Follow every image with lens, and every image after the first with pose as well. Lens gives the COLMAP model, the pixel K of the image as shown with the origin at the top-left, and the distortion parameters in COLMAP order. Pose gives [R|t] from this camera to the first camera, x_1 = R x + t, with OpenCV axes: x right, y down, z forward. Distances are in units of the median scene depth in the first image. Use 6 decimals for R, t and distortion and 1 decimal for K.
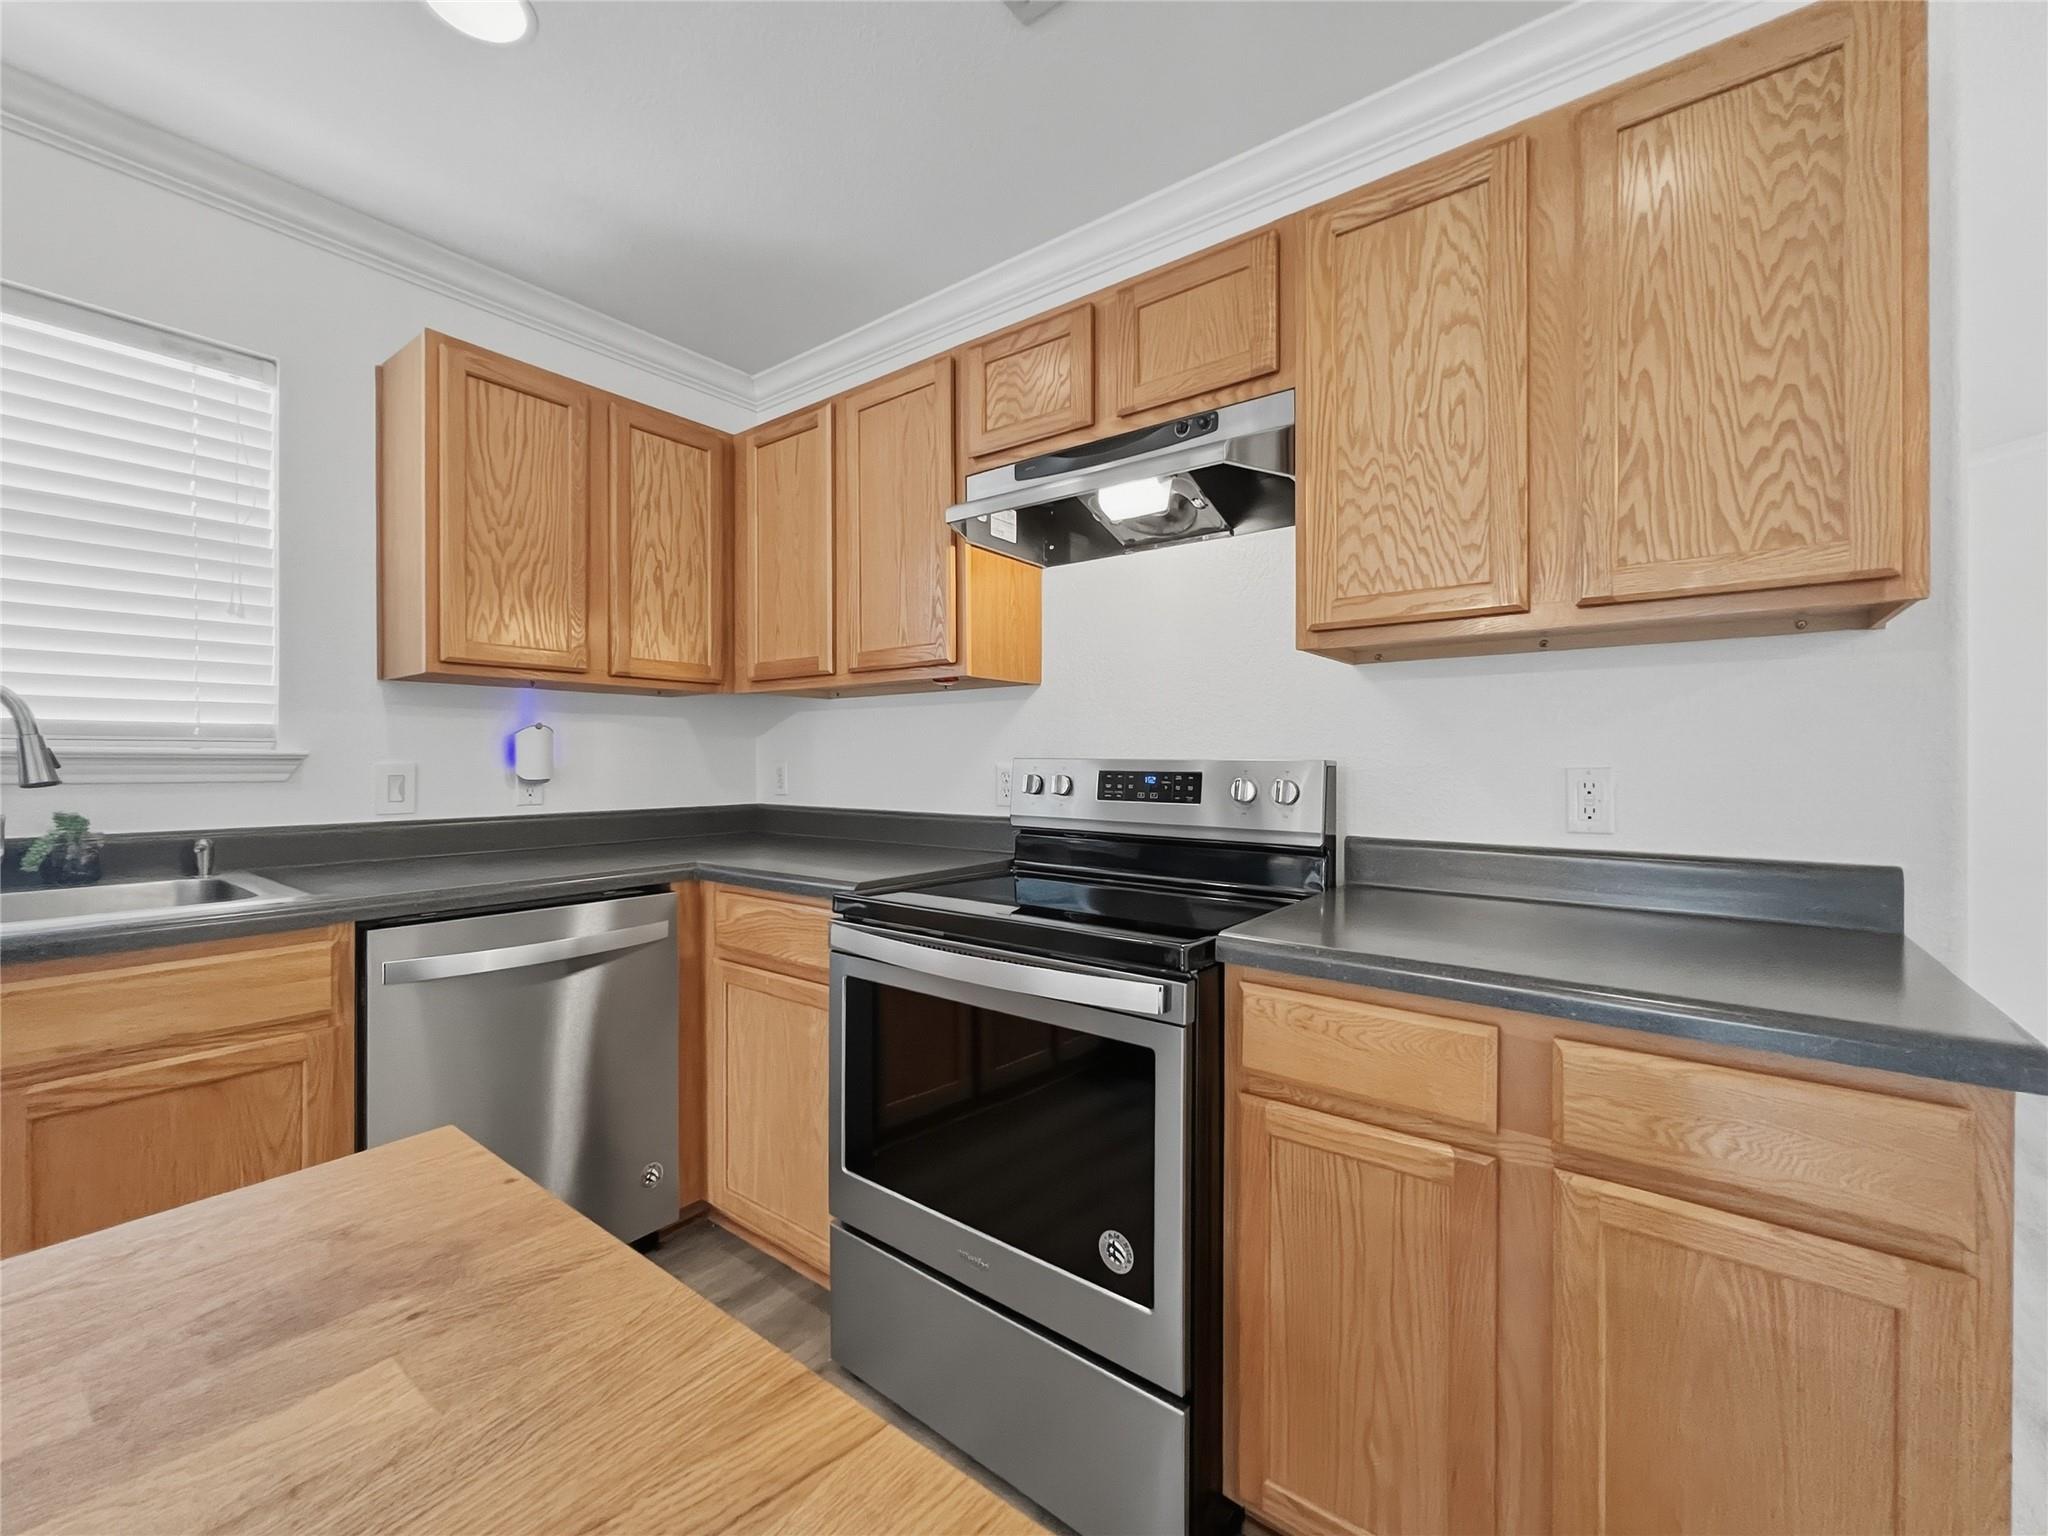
lens RADIAL K [[840.3, 0, 1010.4], [0, 840.3, 764.5], [0, 0, 1]] dist [-0.001276, -0.000149]
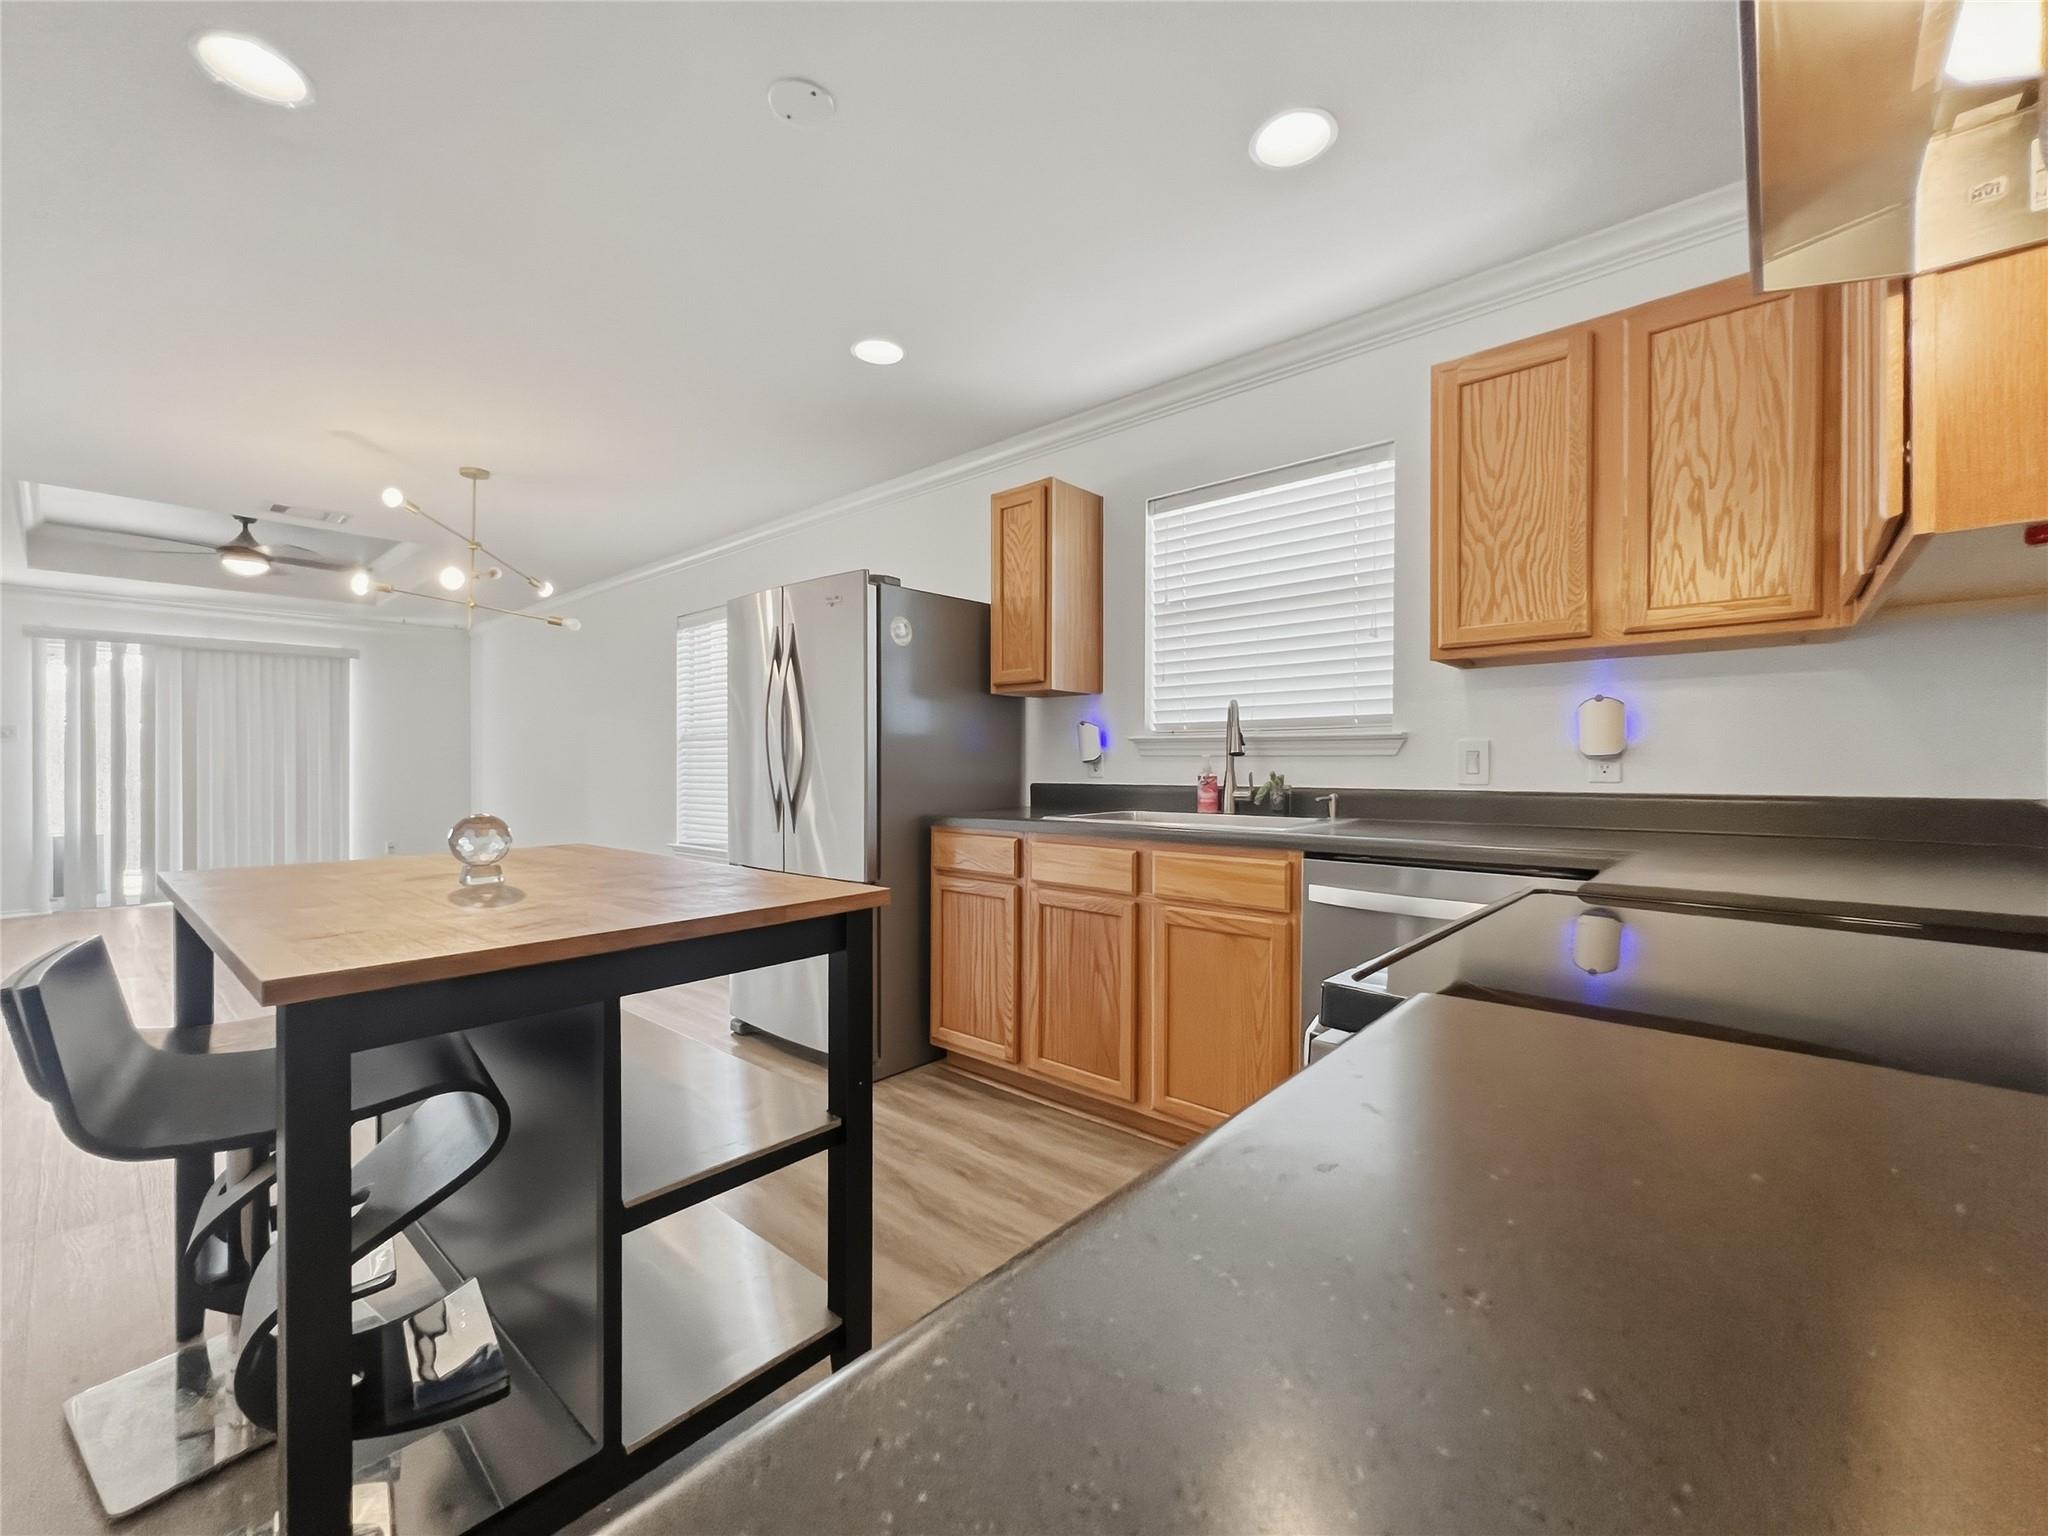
lens RADIAL K [[832.9, 0, 1015.6], [0, 832.9, 770.3], [0, 0, 1]] dist [-0.001542, 0.000249]
pose [[-0.064135, 0.009099, -0.997900, 0.542365], [-0.001457, 0.999957, 0.009212, 0.036144], [0.997940, 0.002045, -0.064119, 0.537212]]
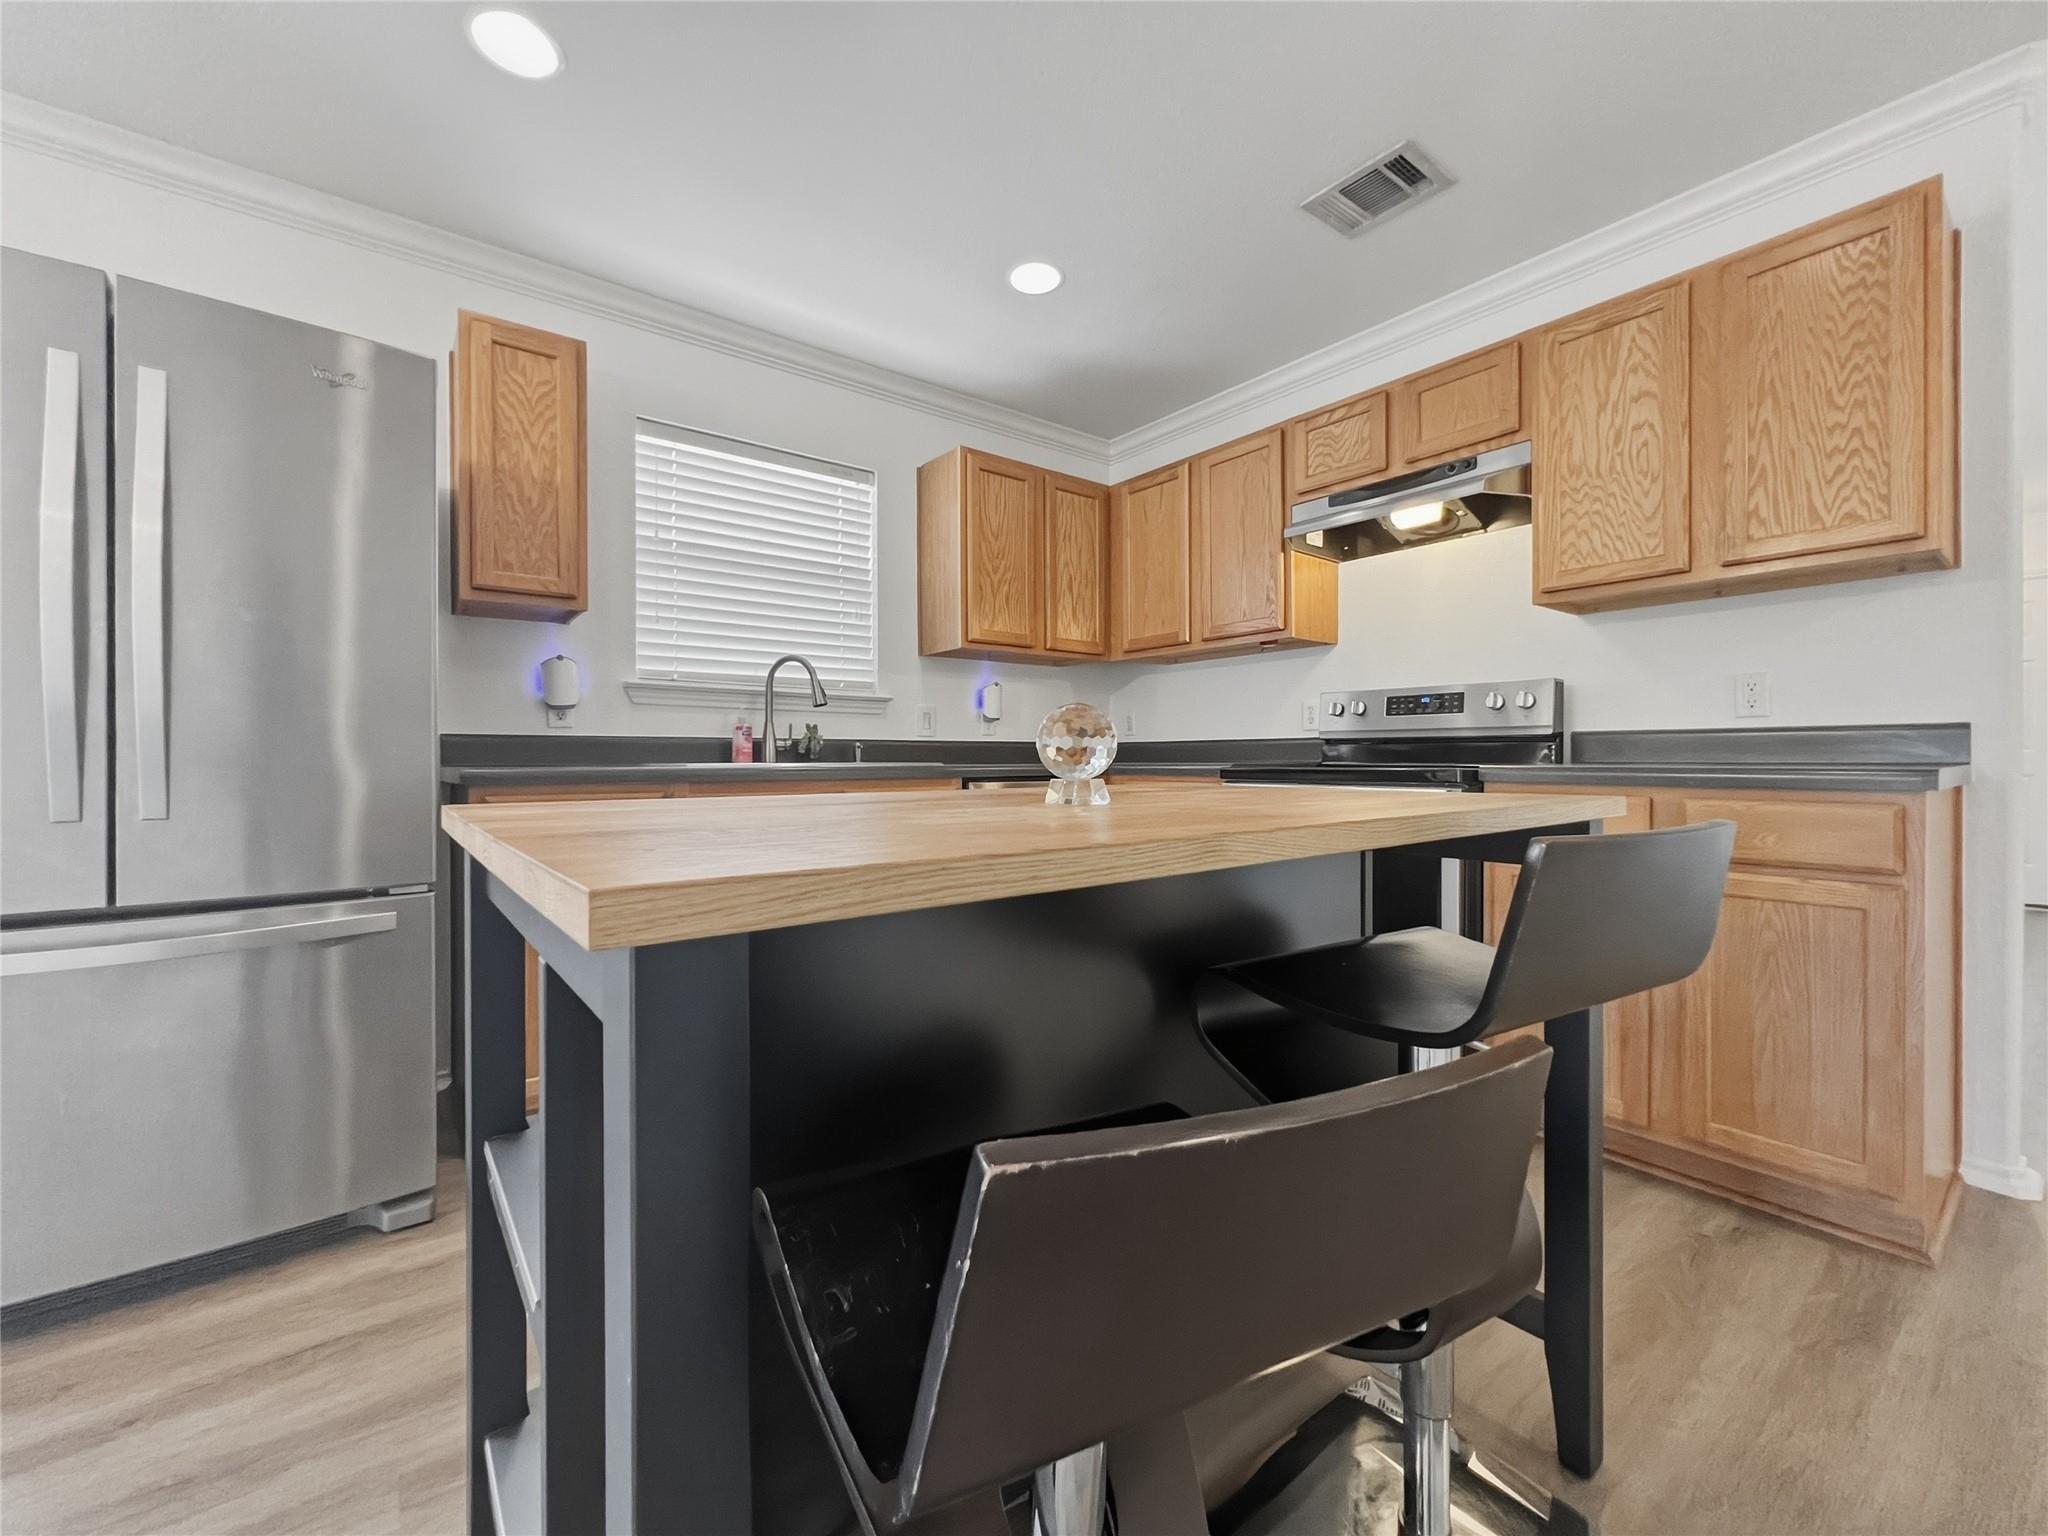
lens RADIAL K [[828.9, 0, 1007.0], [0, 828.9, 770.2], [0, 0, 1]] dist [-0.002010, -0.000061]
pose [[0.966803, -0.000762, -0.255521, -0.188907], [0.002659, 0.999971, 0.007079, 0.139214], [0.255509, -0.007523, 0.966778, -0.660628]]
